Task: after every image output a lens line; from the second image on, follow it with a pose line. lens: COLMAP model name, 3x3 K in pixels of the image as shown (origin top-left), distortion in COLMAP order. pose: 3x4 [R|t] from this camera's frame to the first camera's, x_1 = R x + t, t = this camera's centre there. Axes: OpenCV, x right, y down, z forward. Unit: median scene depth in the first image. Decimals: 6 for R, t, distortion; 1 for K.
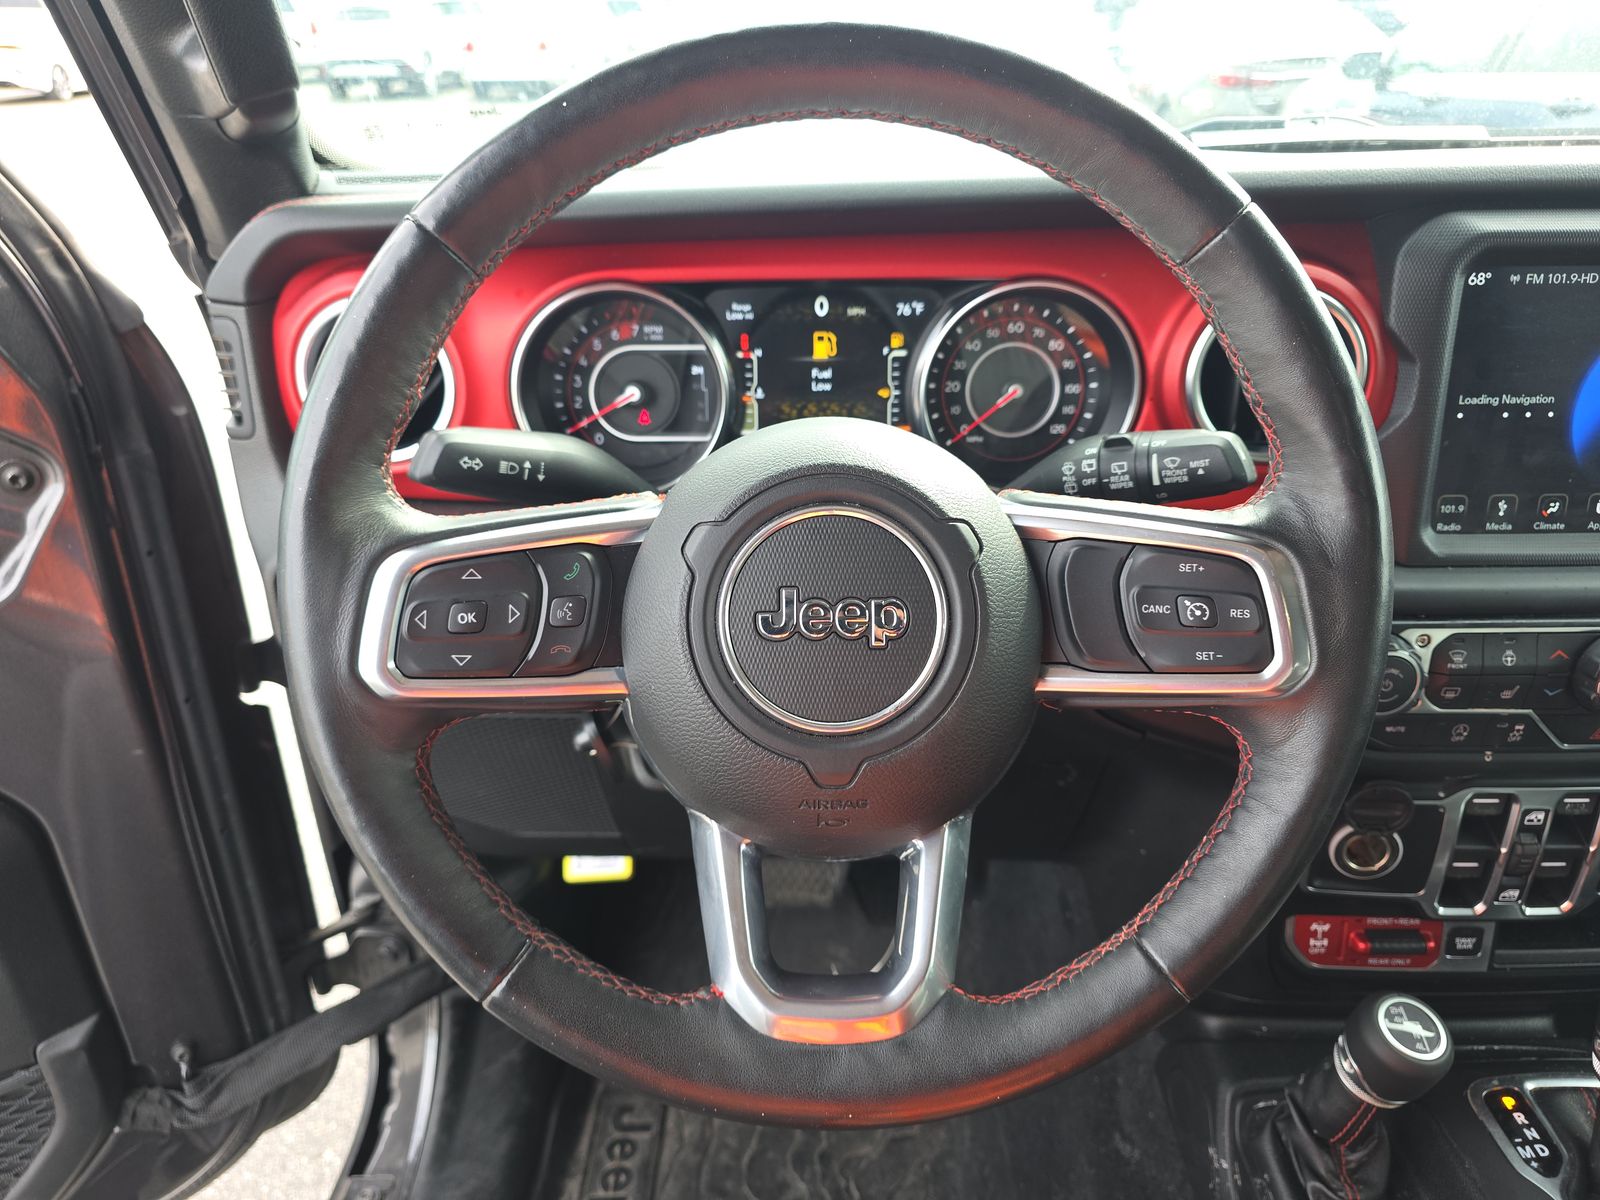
lens RADIAL K [[1064.2, 0, 794.6], [0, 1064.2, 601.1], [0, 0, 1]] dist [0.002502, -0.017638]
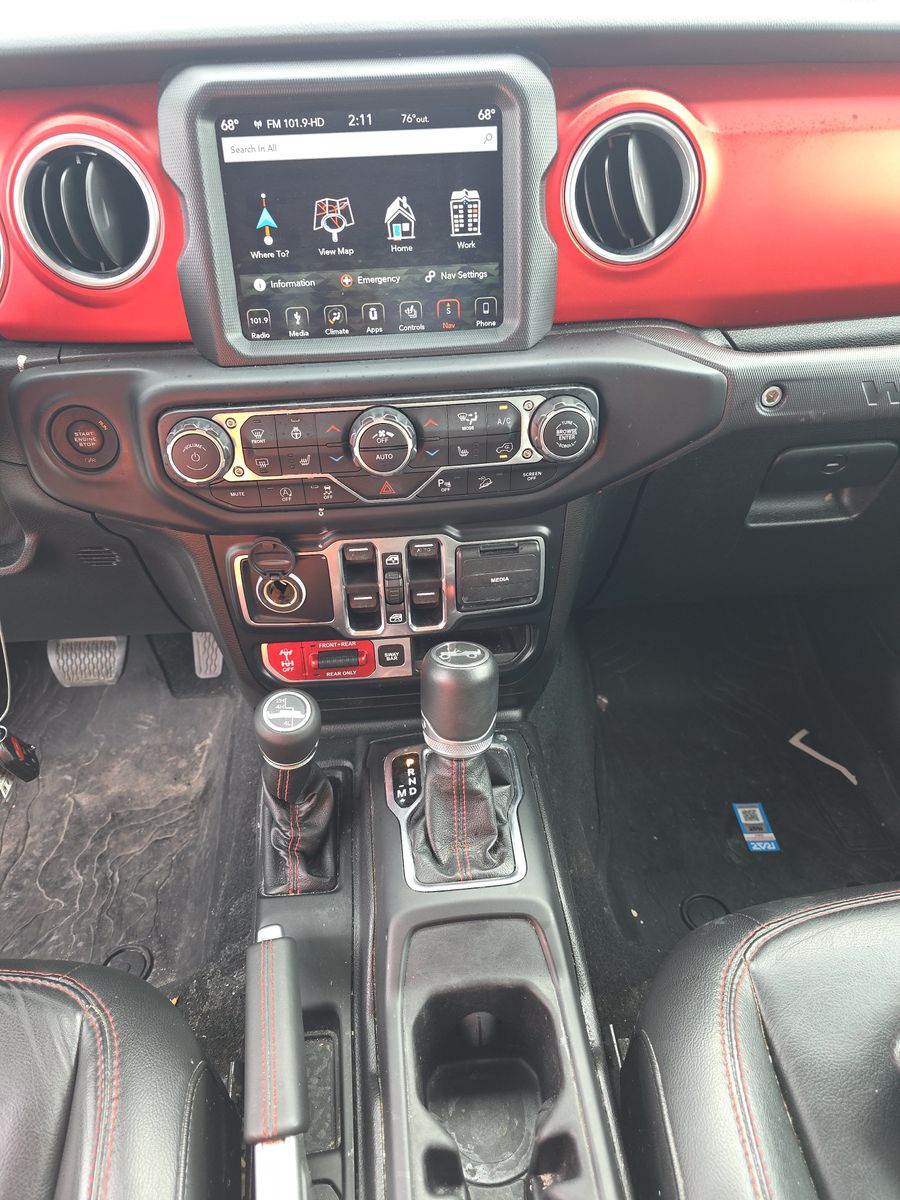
lens RADIAL K [[798.2, 0, 449.4], [0, 798.2, 604.5], [0, 0, 1]] dist [0.002502, -0.017638]
pose [[0.993575, -0.065058, 0.092608, 0.765133], [0.050829, 0.987609, 0.148473, 0.128113], [-0.101120, -0.142812, 0.984571, -0.036508]]
